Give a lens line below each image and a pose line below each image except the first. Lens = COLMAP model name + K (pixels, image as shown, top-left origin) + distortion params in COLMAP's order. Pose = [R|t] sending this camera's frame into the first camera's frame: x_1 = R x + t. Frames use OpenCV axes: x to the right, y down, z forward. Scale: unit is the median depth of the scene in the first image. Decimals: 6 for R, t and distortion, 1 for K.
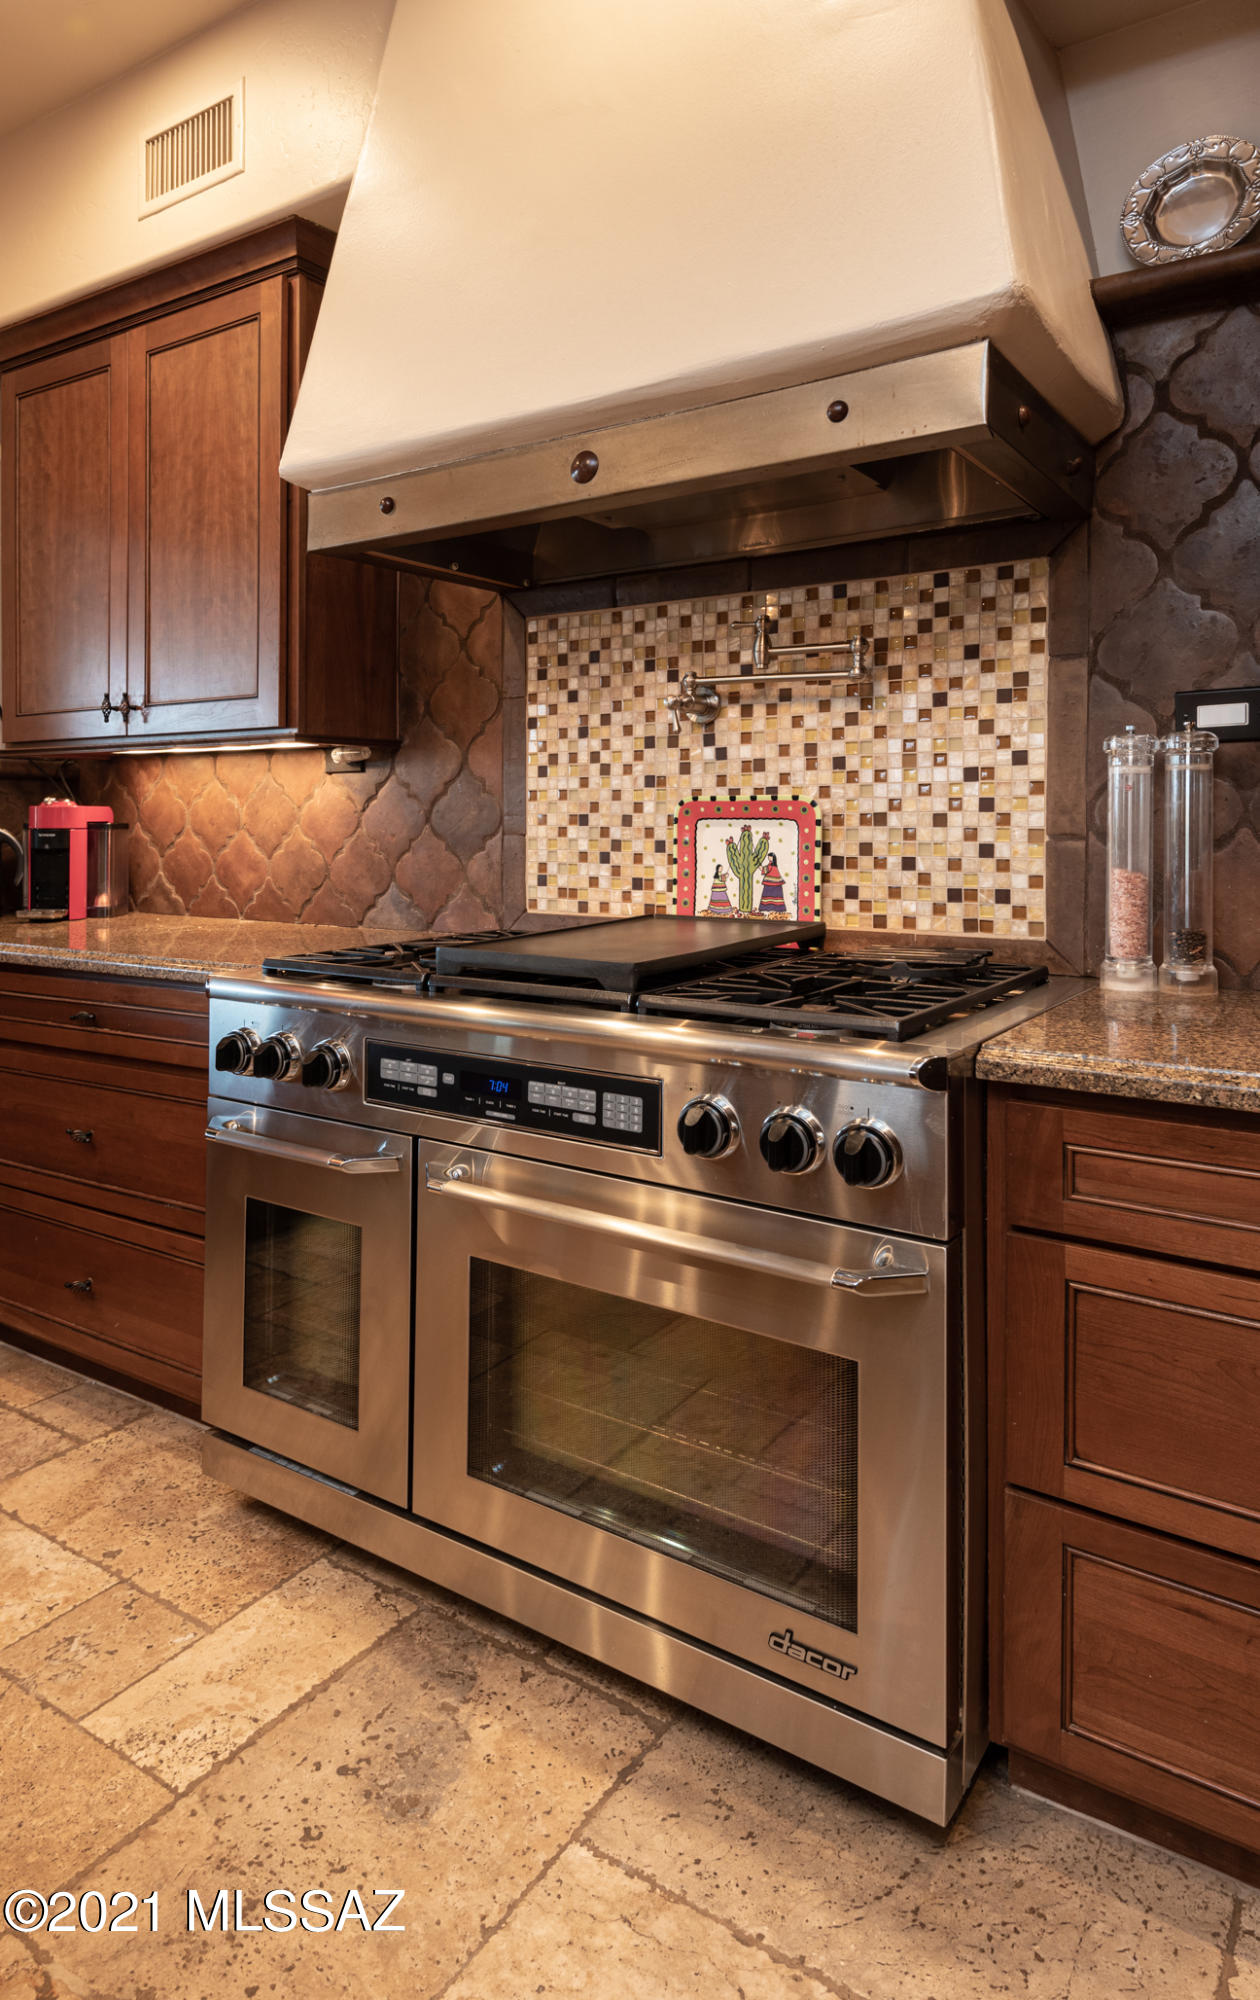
lens RADIAL K [[1273.6, 0, 489.0], [0, 1273.6, 861.8], [0, 0, 1]] dist [0.051109, -0.000530]
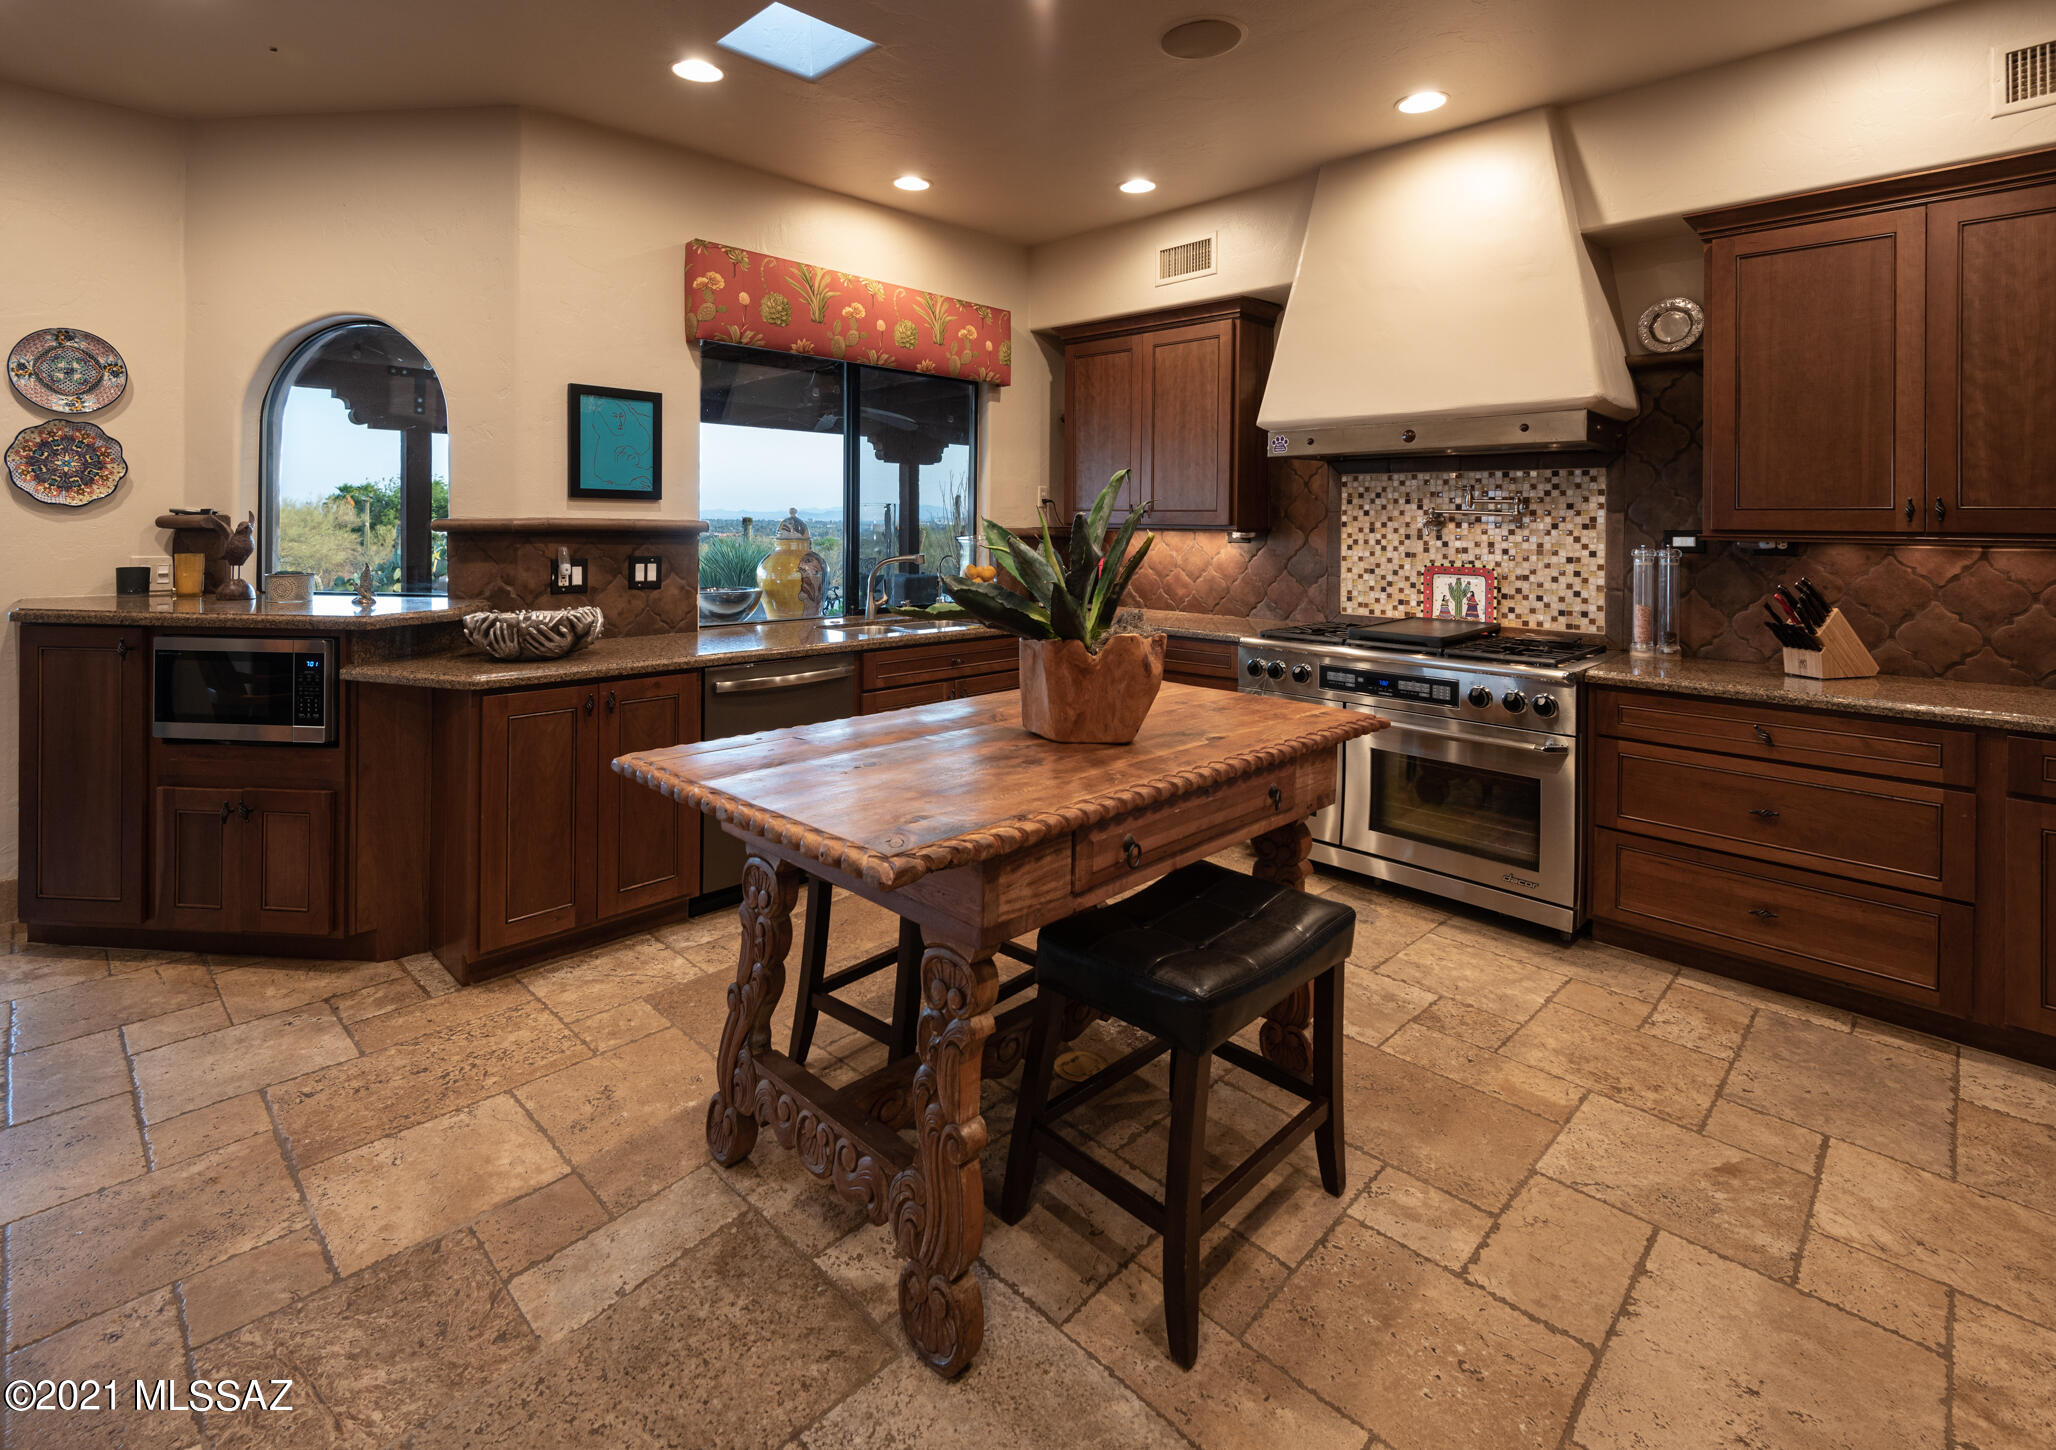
lens RADIAL K [[964.0, 0, 1021.6], [0, 964.0, 533.3], [0, 0, 1]] dist [0.031708, -0.016688]
pose [[0.993426, 0.020241, -0.112672, -0.368460], [-0.023740, 0.999274, -0.029800, -0.038462], [0.111987, 0.032279, 0.993185, -0.764270]]
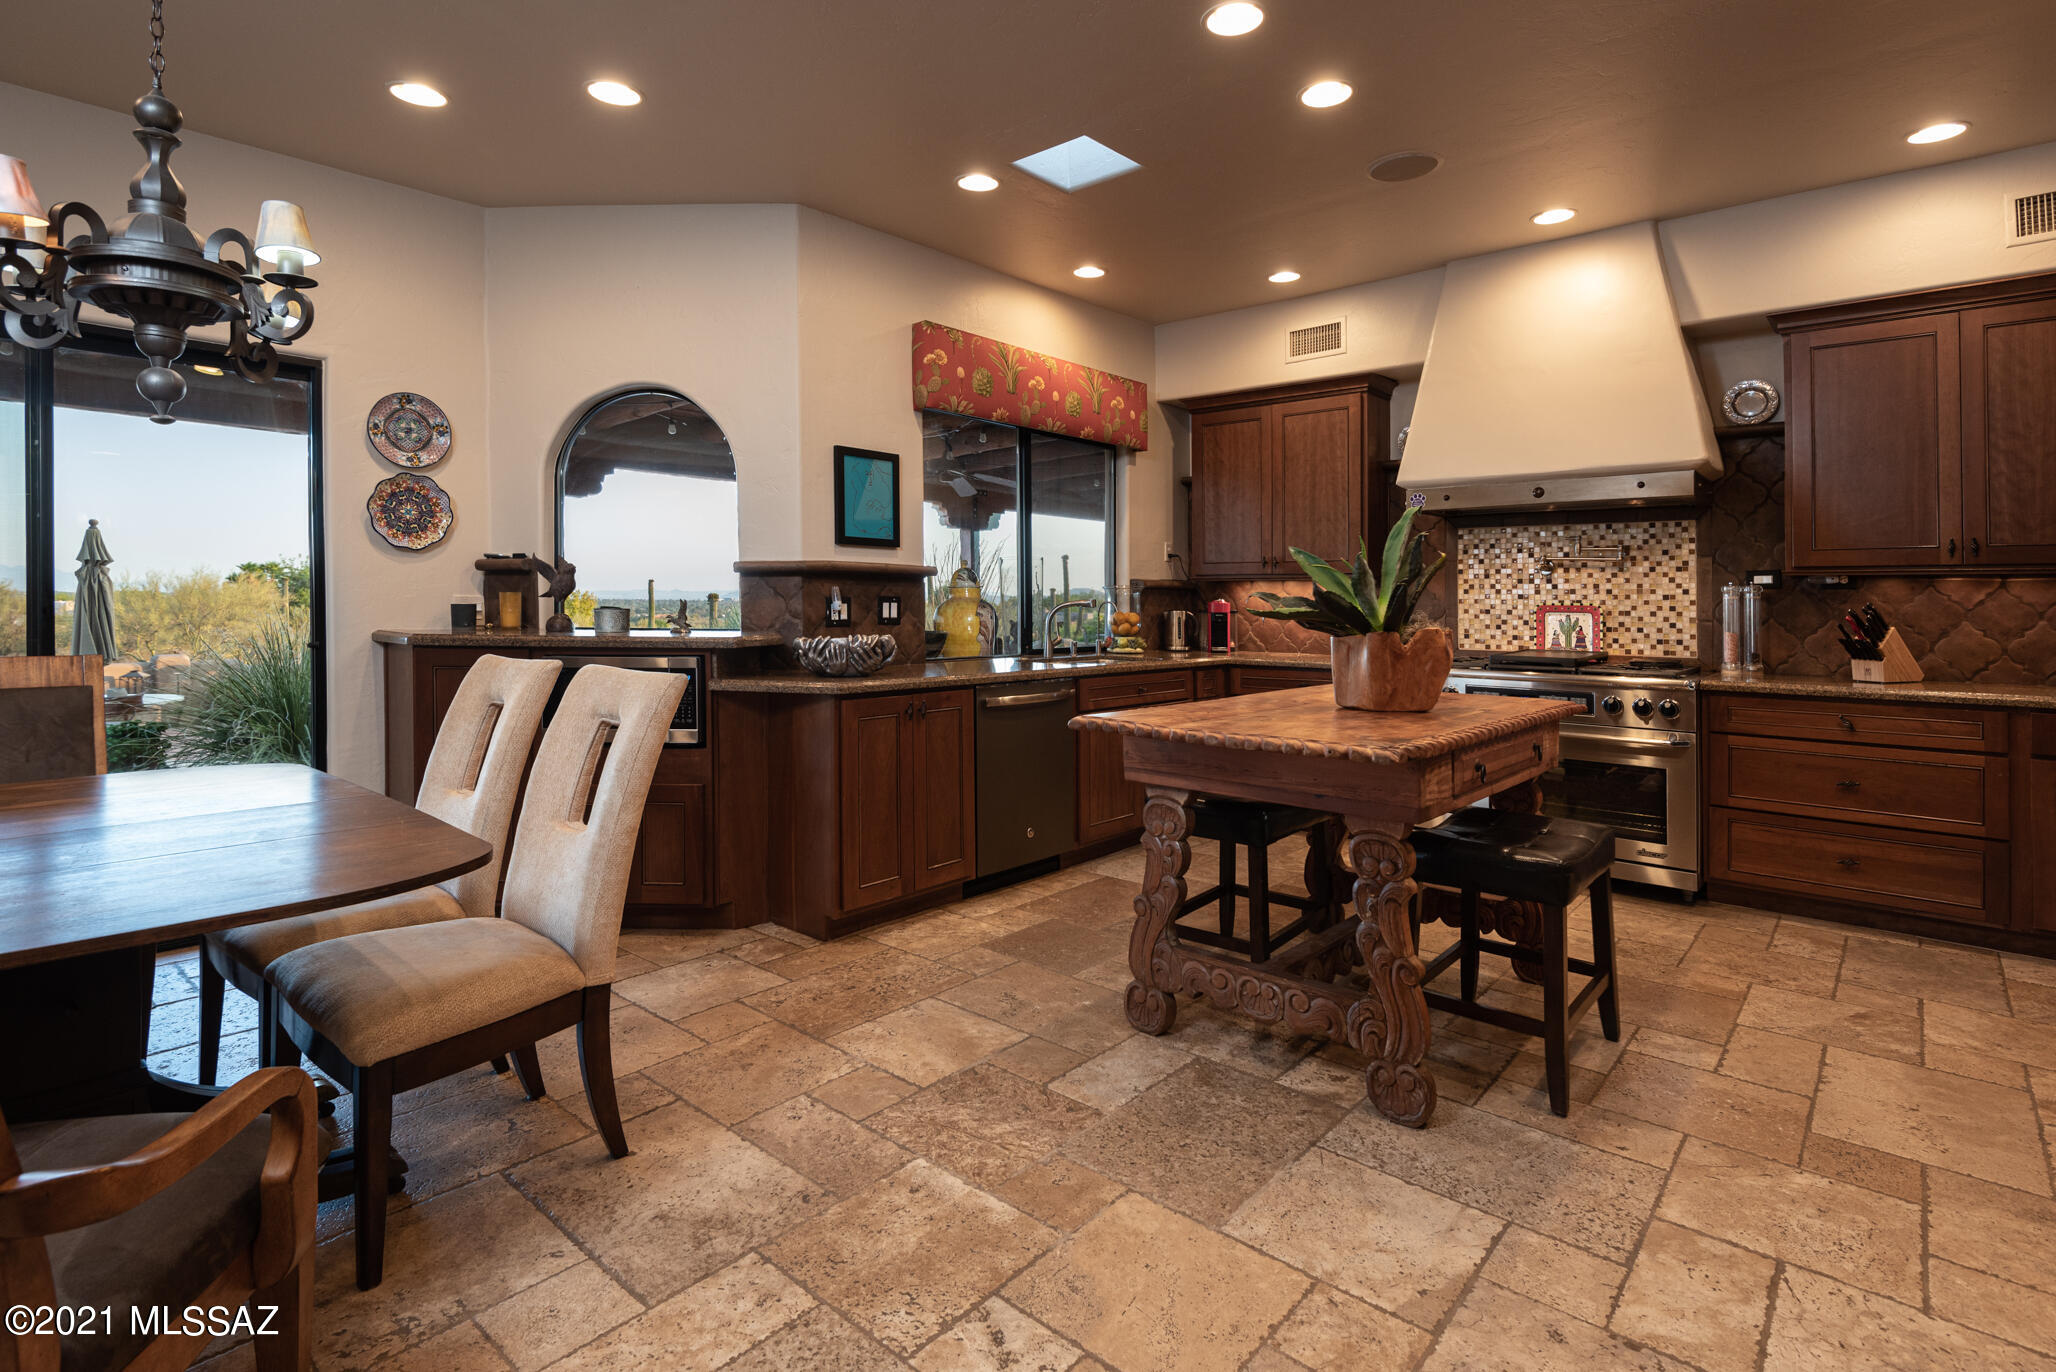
lens RADIAL K [[1009.7, 0, 1039.0], [0, 1009.7, 599.5], [0, 0, 1]] dist [0.037664, -0.027363]
pose [[0.998577, 0.015653, -0.050986, -0.779420], [-0.017886, 0.998888, -0.043626, 0.050386], [0.050246, 0.044476, 0.997746, -1.133955]]
